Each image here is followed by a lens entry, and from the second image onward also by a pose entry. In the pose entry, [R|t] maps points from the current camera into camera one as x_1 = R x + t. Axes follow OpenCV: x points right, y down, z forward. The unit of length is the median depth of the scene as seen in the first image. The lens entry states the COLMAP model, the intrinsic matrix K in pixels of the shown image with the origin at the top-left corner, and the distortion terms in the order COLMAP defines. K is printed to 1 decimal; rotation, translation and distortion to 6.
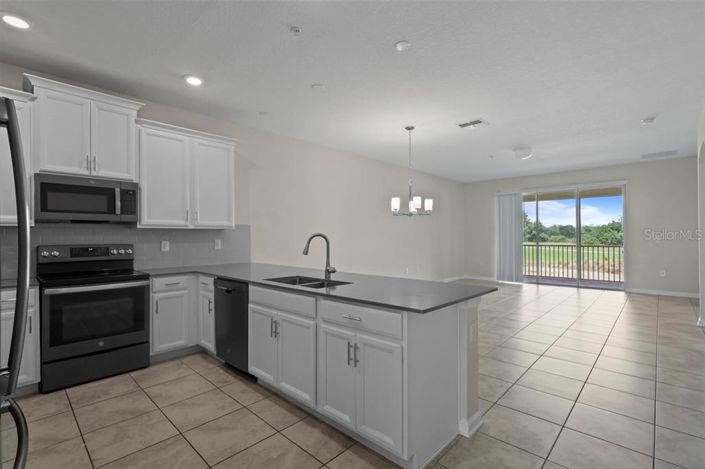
lens RADIAL K [[326.0, 0, 350.0], [0, 326.0, 235.6], [0, 0, 1]] dist [-0.000519, -0.000027]
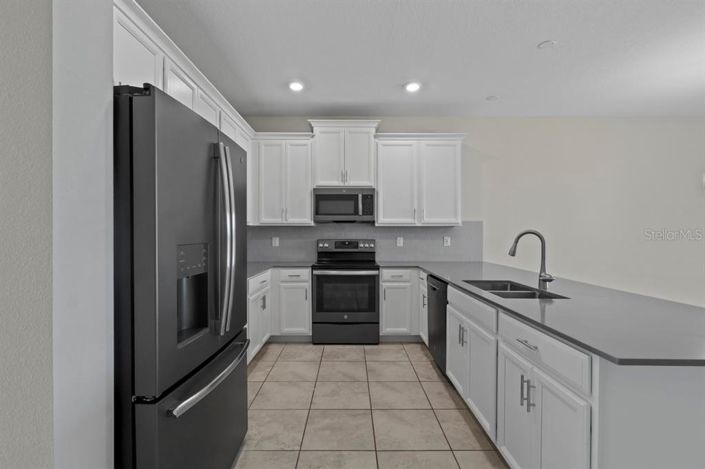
lens RADIAL K [[326.0, 0, 350.0], [0, 326.0, 235.6], [0, 0, 1]] dist [-0.000519, -0.000027]
pose [[0.692729, 0.009531, -0.721135, 0.154991], [-0.002623, 0.999939, 0.010695, -0.001009], [0.721193, -0.005517, 0.692712, 0.116574]]
